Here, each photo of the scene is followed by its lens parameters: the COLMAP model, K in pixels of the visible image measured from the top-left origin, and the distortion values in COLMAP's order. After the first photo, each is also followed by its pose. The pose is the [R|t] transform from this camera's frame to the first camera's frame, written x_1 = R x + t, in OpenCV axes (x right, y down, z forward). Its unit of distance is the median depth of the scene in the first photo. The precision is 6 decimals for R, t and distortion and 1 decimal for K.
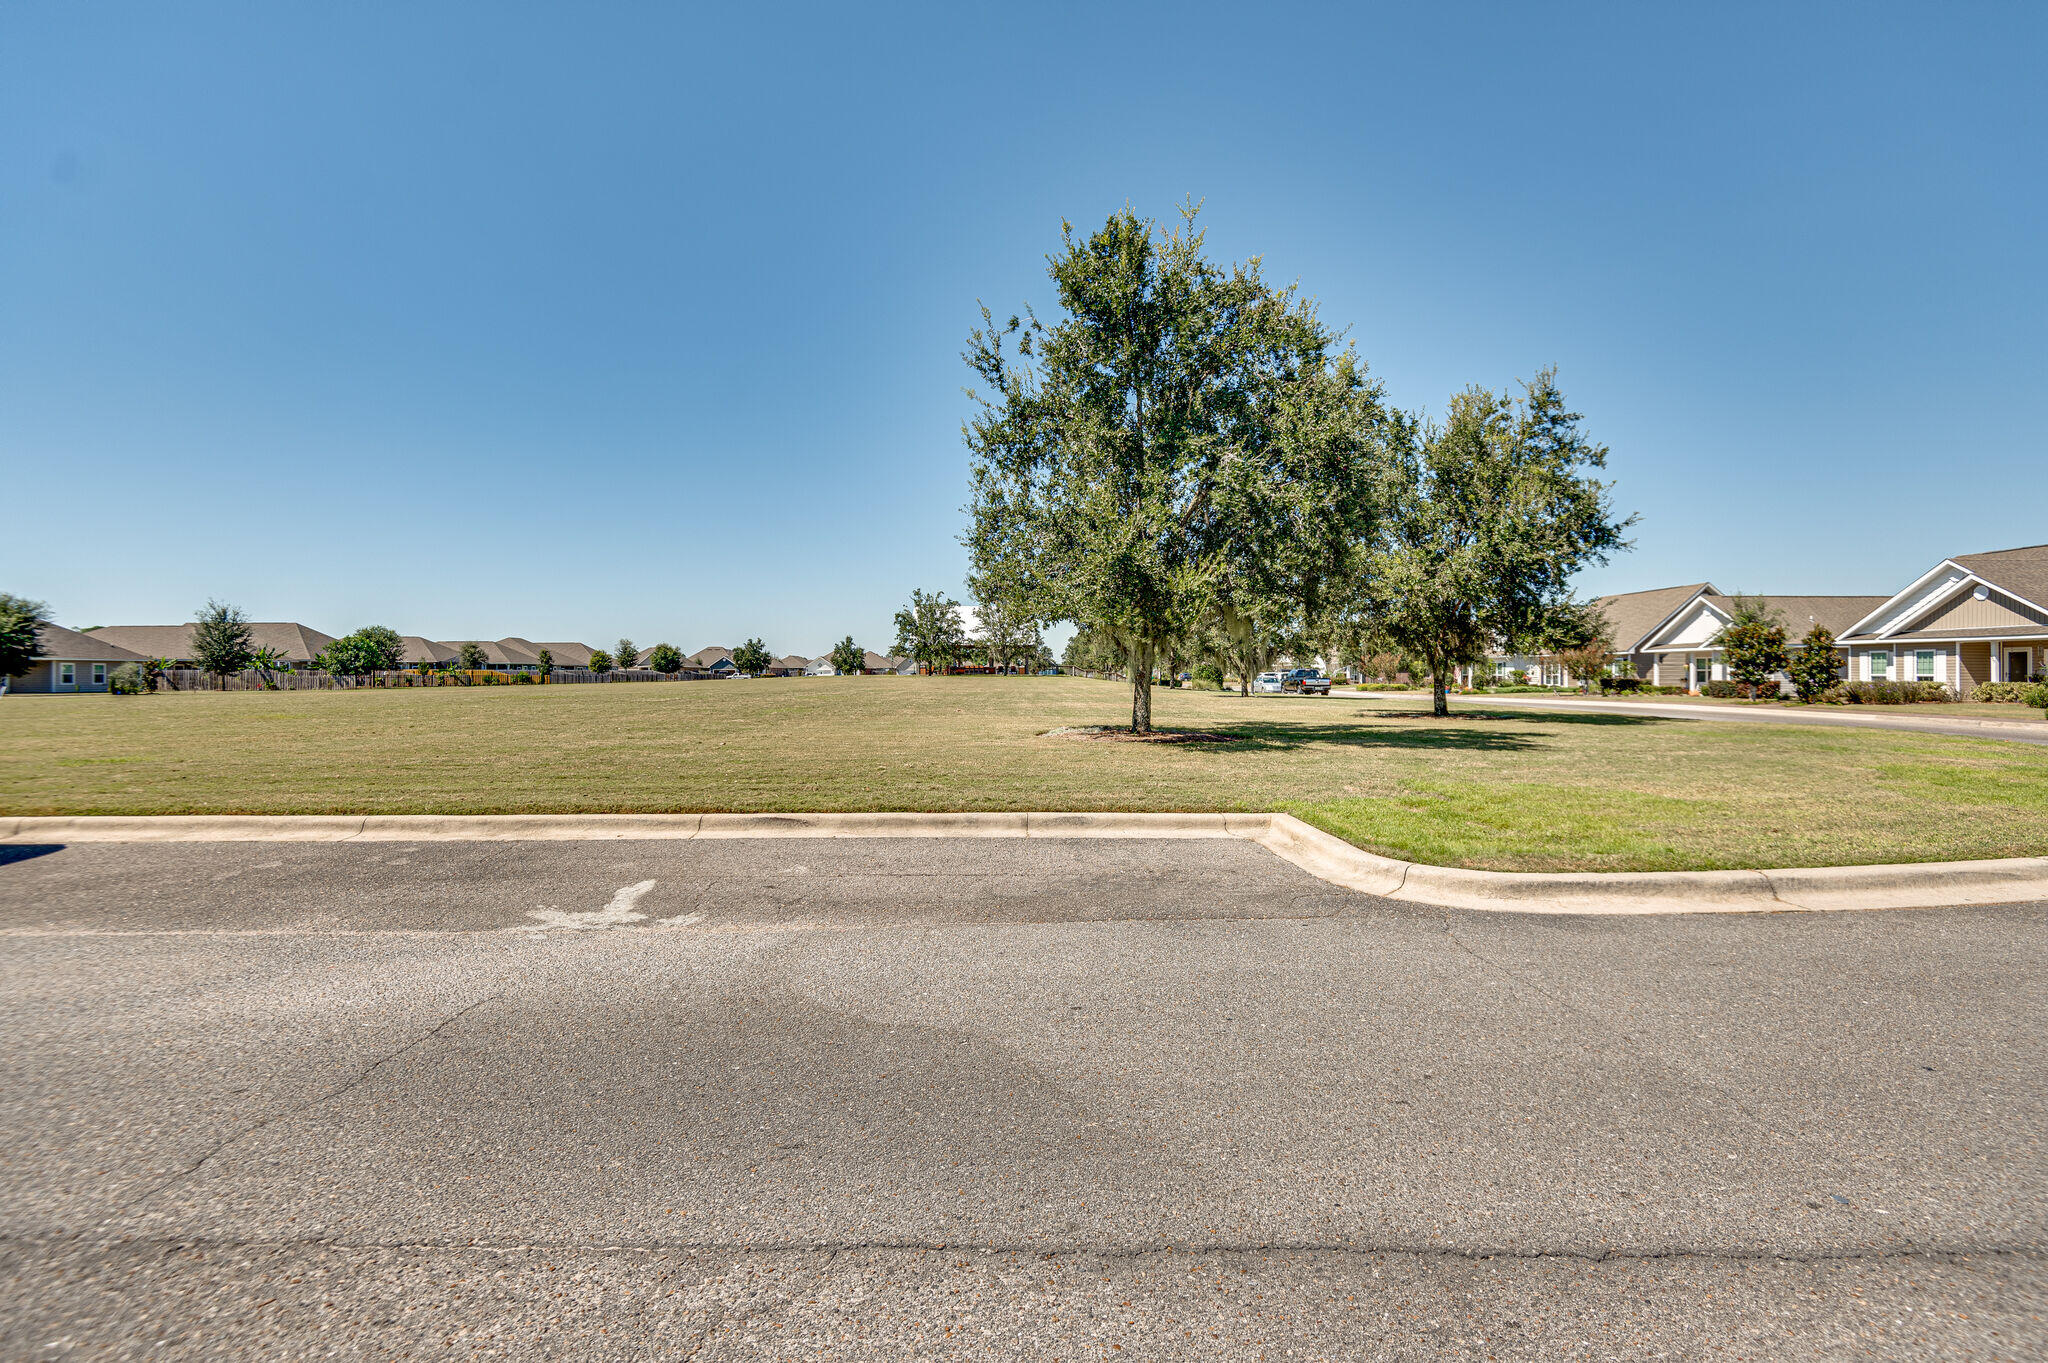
lens RADIAL K [[929.9, 0, 1032.6], [0, 929.9, 673.6], [0, 0, 1]] dist [0.034727, -0.022022]
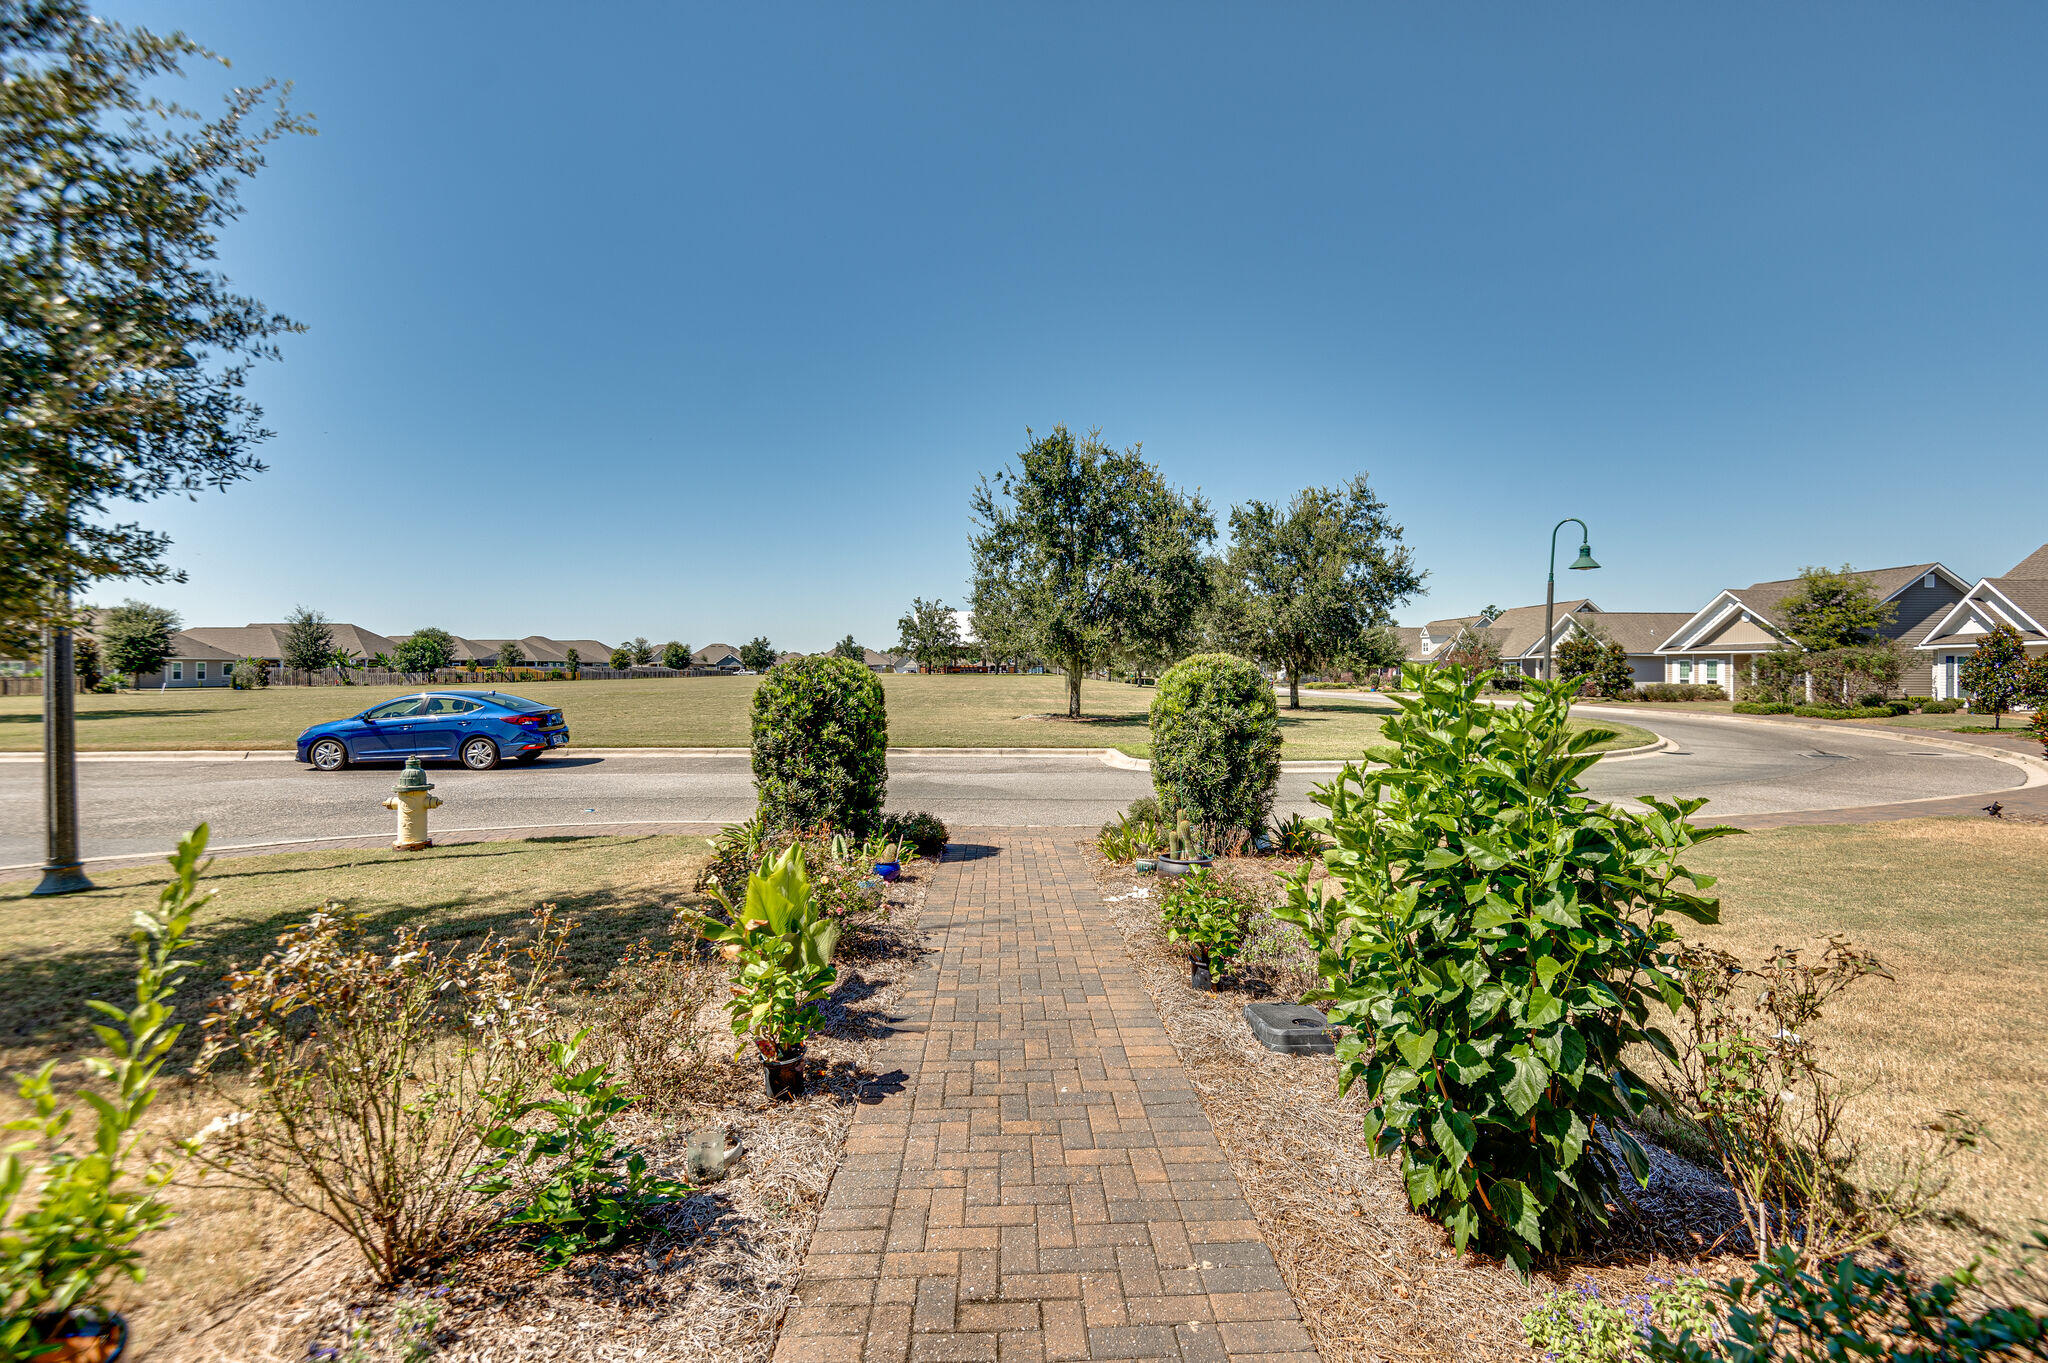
lens RADIAL K [[929.9, 0, 1032.6], [0, 929.9, 673.6], [0, 0, 1]] dist [0.034727, -0.022022]
pose [[0.999958, 0.002962, 0.008632, 0.010274], [-0.003005, 0.999983, 0.004987, -0.009420], [-0.008617, -0.005012, 0.999950, -0.267982]]
